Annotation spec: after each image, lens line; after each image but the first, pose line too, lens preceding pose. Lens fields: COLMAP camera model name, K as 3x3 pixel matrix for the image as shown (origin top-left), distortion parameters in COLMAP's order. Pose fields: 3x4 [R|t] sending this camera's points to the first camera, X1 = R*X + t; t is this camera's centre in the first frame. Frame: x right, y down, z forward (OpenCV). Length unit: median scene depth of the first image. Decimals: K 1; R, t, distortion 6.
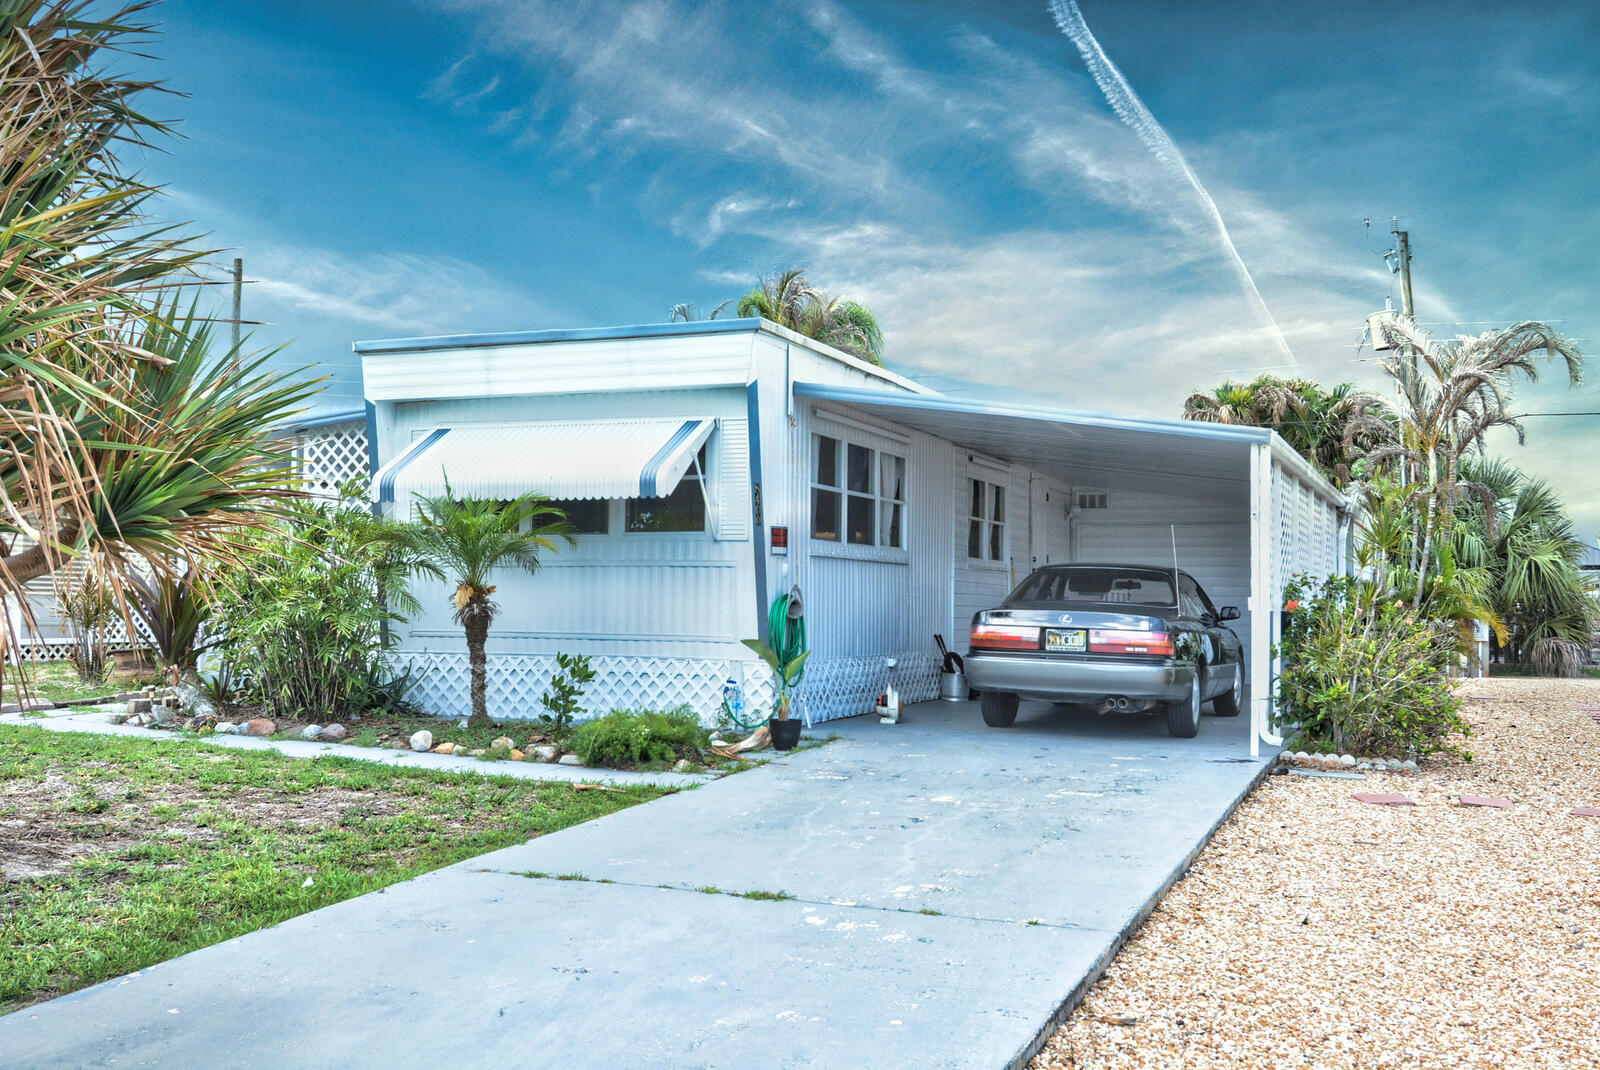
lens RADIAL K [[1623.3, 0, 794.1], [0, 1623.3, 532.6], [0, 0, 1]] dist [0.021296, 0.000000]
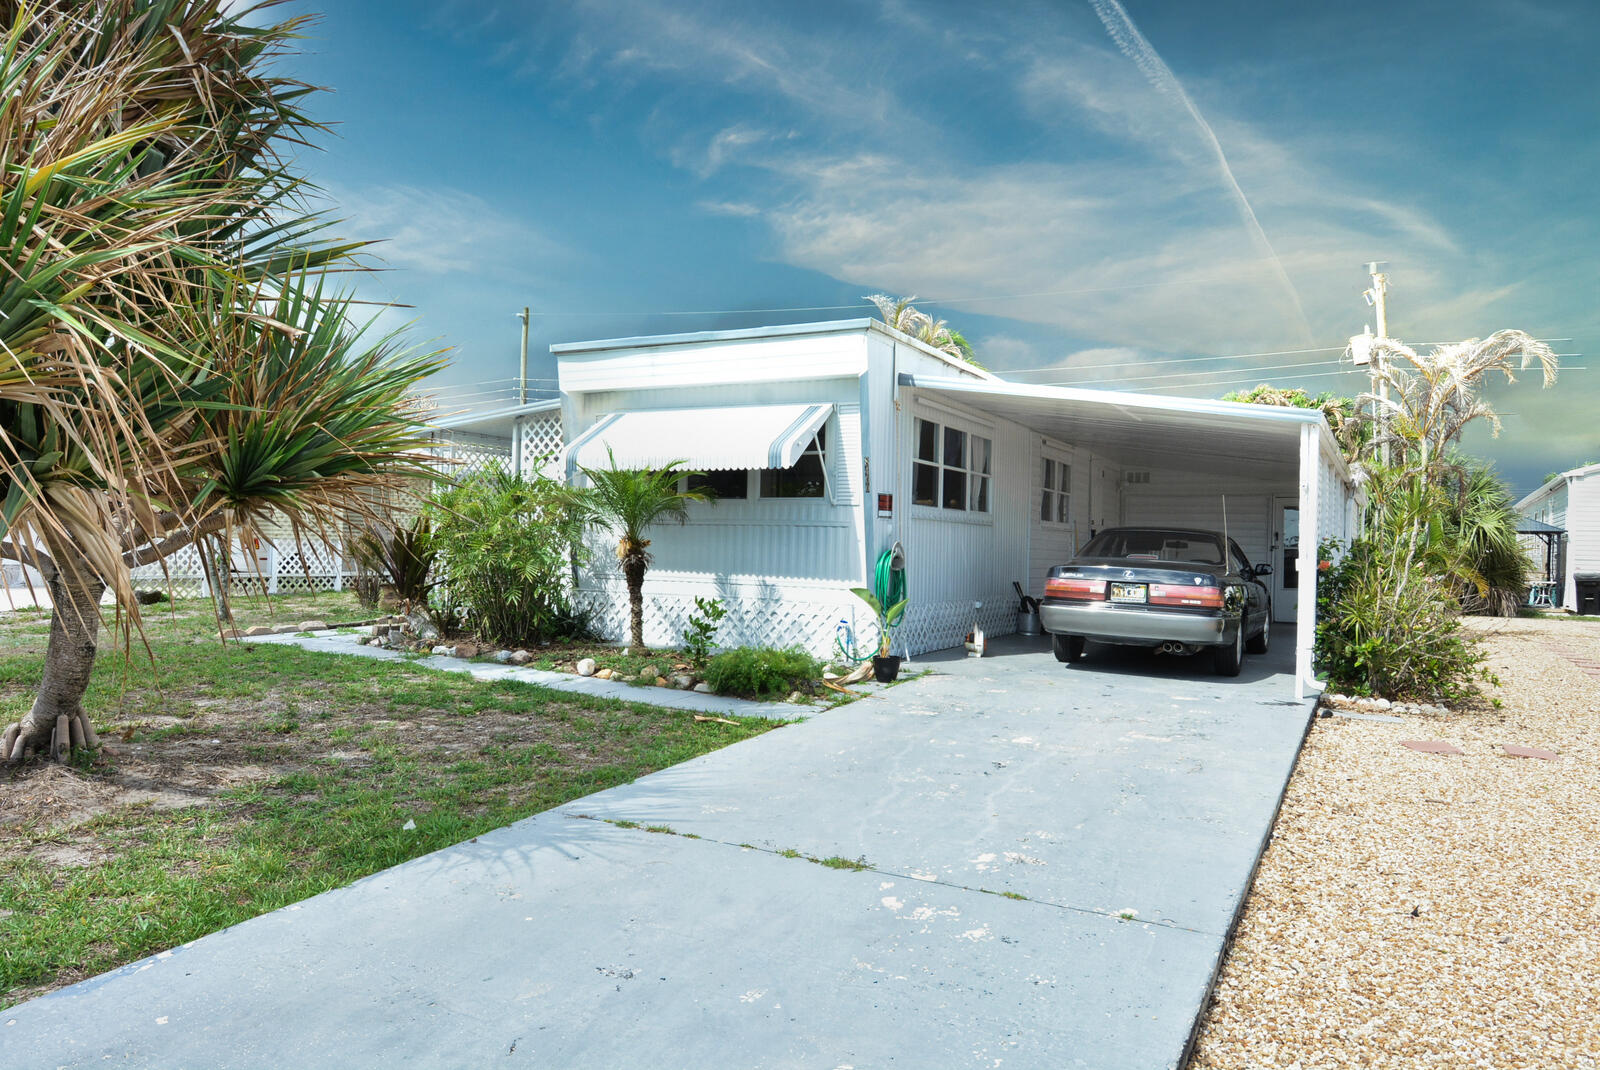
lens RADIAL K [[1094.8, 0, 797.8], [0, 1094.8, 532.7], [0, 0, 1]] dist [0.012075, -0.014419]
pose [[0.994433, 0.012497, -0.104632, 0.011911], [-0.009388, 0.999501, 0.030154, 0.001317], [0.104956, -0.029004, 0.994054, 0.189393]]
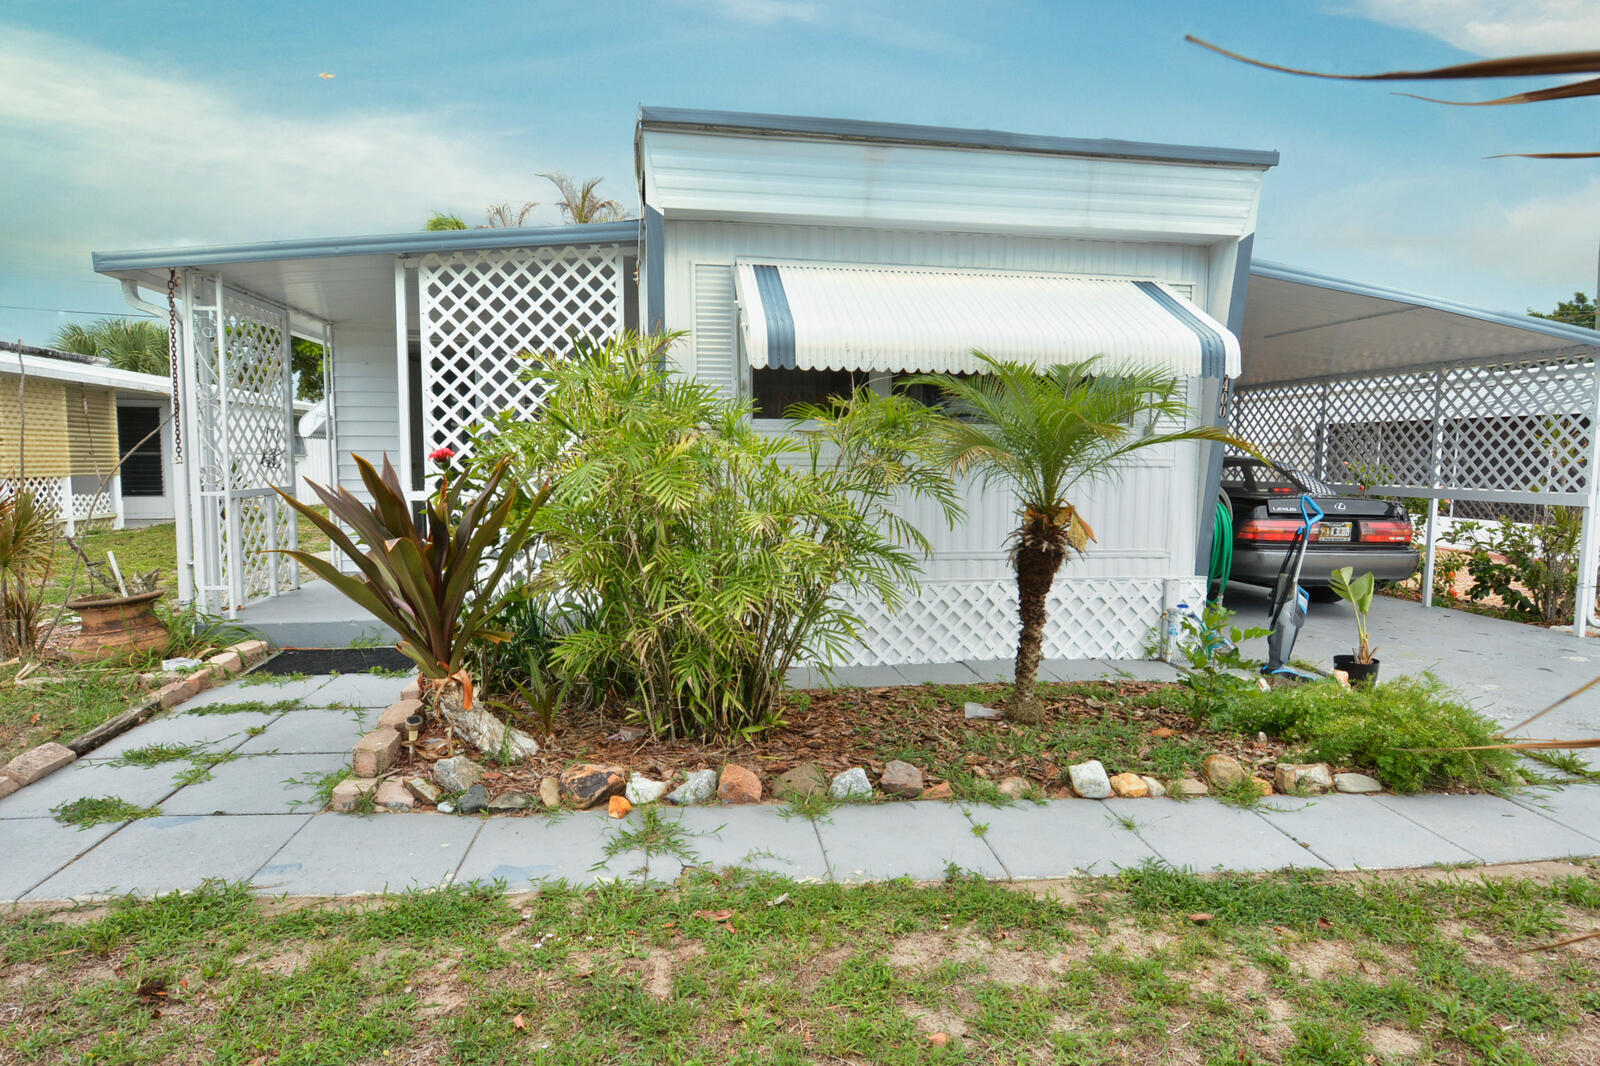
lens RADIAL K [[845.6, 0, 828.6], [0, 845.6, 540.6], [0, 0, 1]] dist [0.013117, -0.022616]
pose [[0.850039, -0.057174, 0.523608, -0.428454], [-0.020977, 0.989628, 0.142114, 0.000434], [-0.526303, -0.131786, 0.840023, 0.740955]]
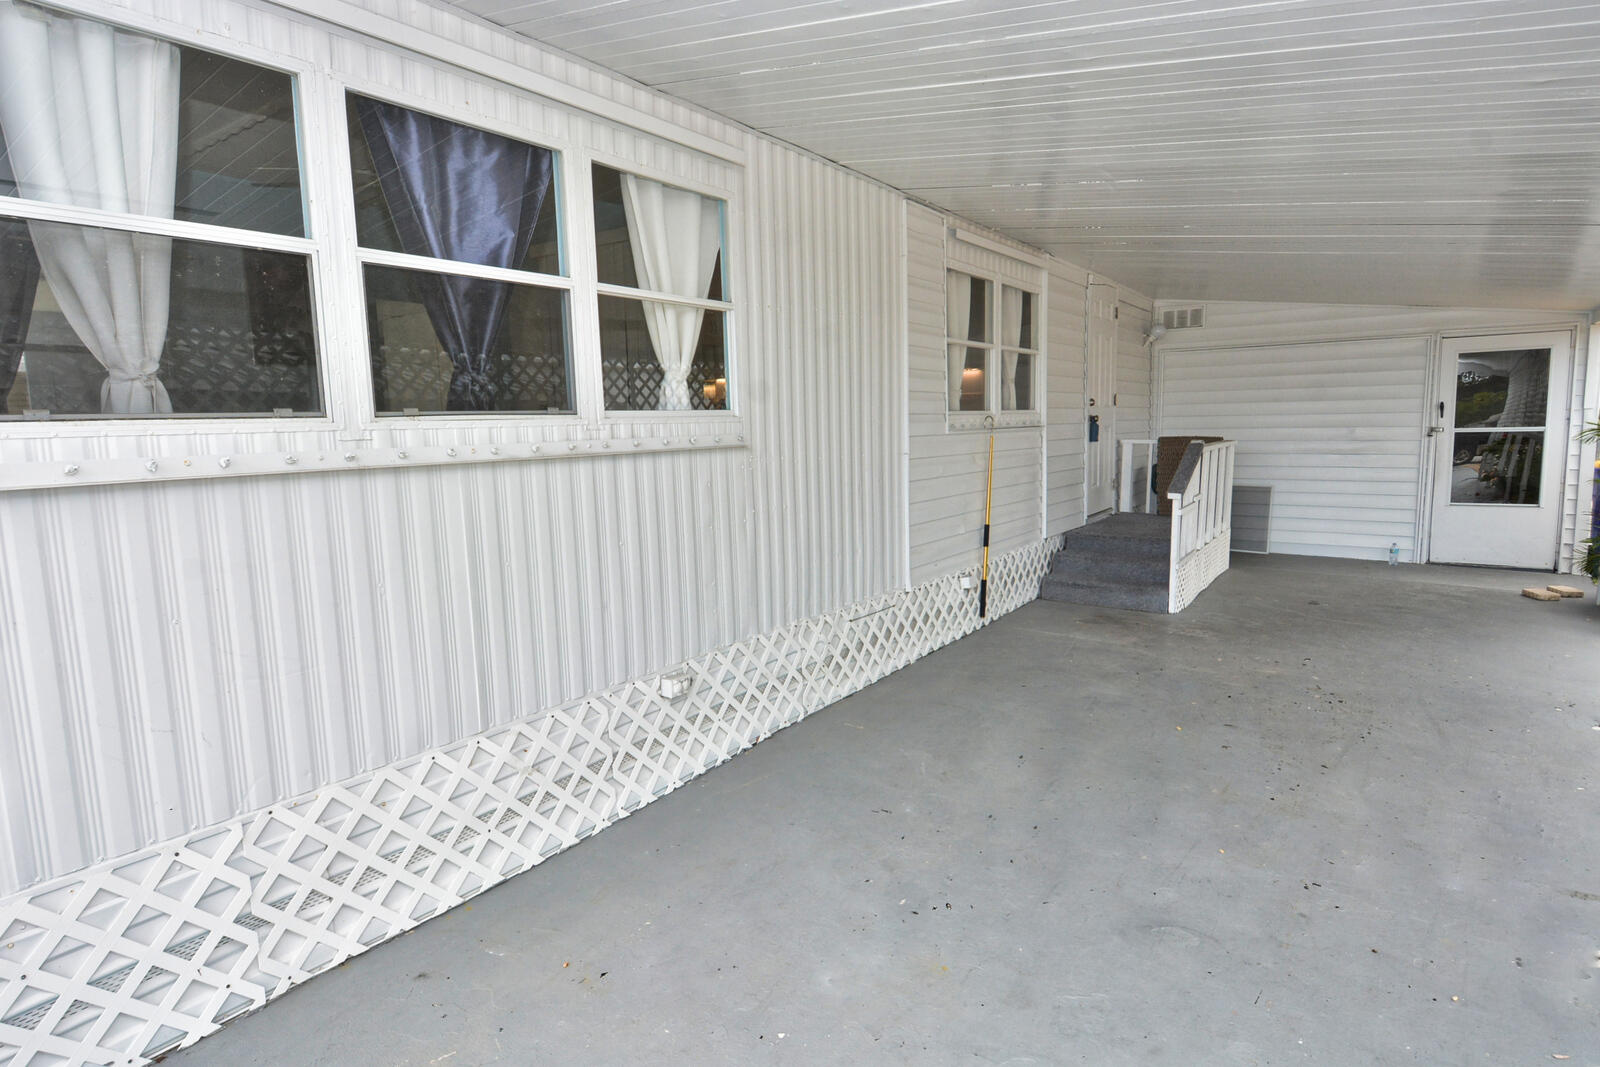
lens RADIAL K [[845.6, 0, 795.4], [0, 845.6, 538.4], [0, 0, 1]] dist [0.013117, -0.022616]
pose [[0.971117, -0.002663, -0.238587, 0.178177], [0.046507, 0.982872, 0.178324, 0.004831], [0.234026, -0.184269, 0.954608, 0.977070]]
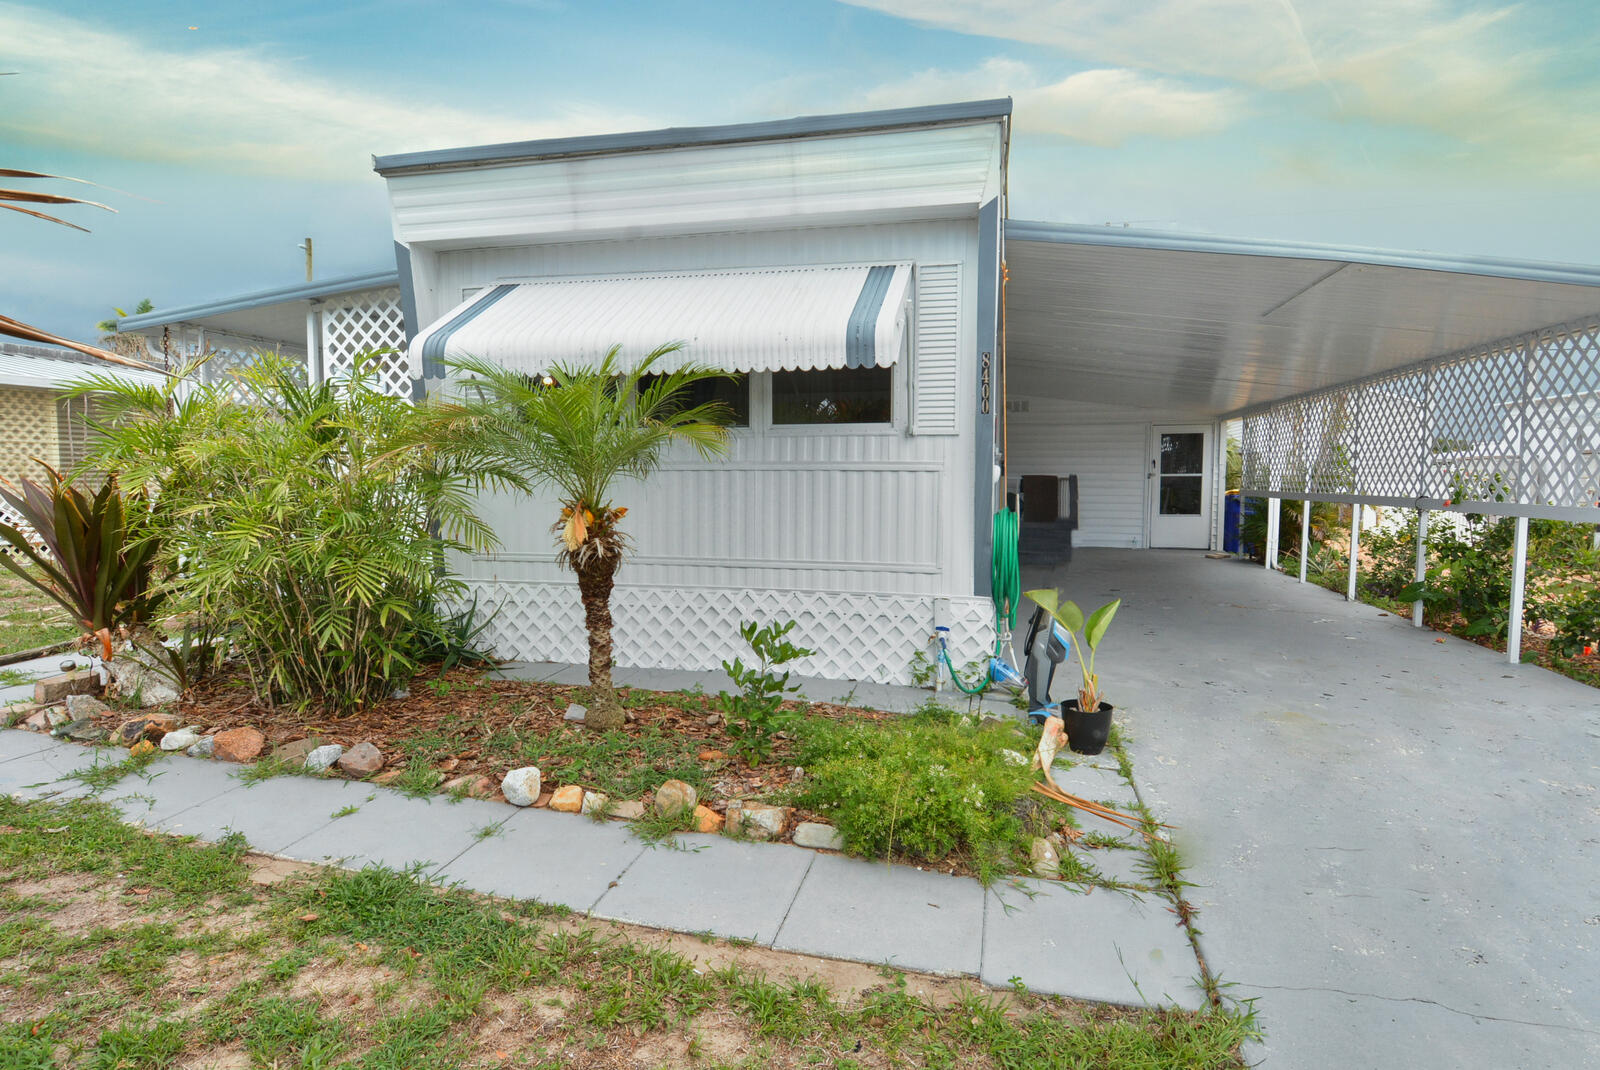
lens RADIAL K [[845.6, 0, 800.3], [0, 845.6, 536.1], [0, 0, 1]] dist [0.013117, -0.022616]
pose [[0.986180, -0.019906, 0.164476, -0.166420], [0.000135, 0.992852, 0.119351, 0.004710], [-0.165676, -0.117680, 0.979134, 0.649334]]
